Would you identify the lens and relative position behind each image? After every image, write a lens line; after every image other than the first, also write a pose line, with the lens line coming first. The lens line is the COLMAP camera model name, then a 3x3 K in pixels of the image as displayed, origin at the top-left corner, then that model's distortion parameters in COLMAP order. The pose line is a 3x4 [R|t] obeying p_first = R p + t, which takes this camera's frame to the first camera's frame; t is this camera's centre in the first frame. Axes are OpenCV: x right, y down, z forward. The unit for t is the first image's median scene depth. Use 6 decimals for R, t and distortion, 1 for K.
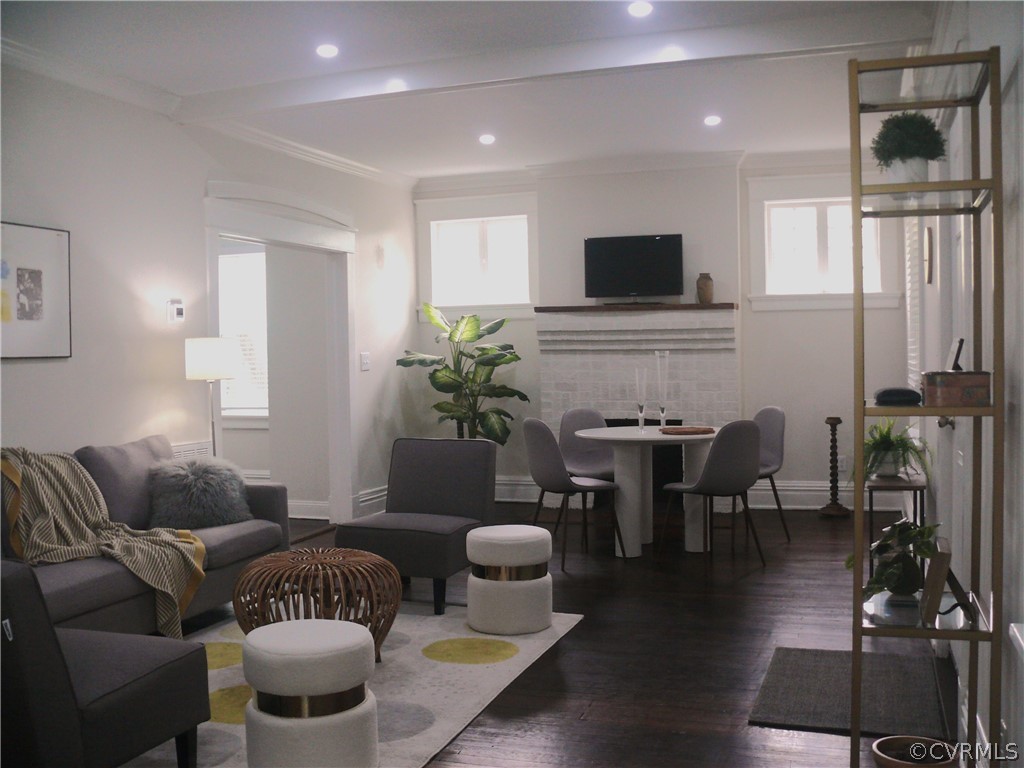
lens RADIAL K [[1034.3, 0, 512.0], [0, 1034.3, 384.0], [0, 0, 1]] dist [-0.186096, 0.165001]
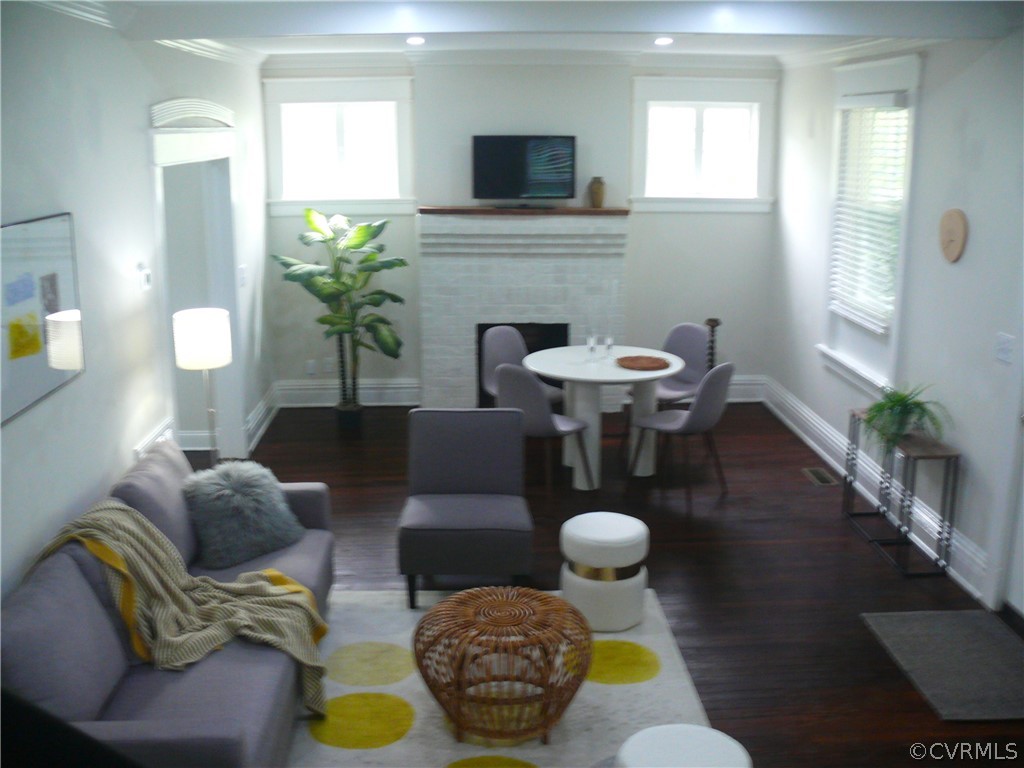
lens RADIAL K [[1034.3, 0, 512.0], [0, 1034.3, 384.0], [0, 0, 1]] dist [-0.186096, 0.165001]
pose [[0.931079, -0.068448, 0.358339, -0.247804], [-0.005432, 0.979531, 0.201221, -0.108107], [-0.364778, -0.189299, 0.911649, 0.091481]]
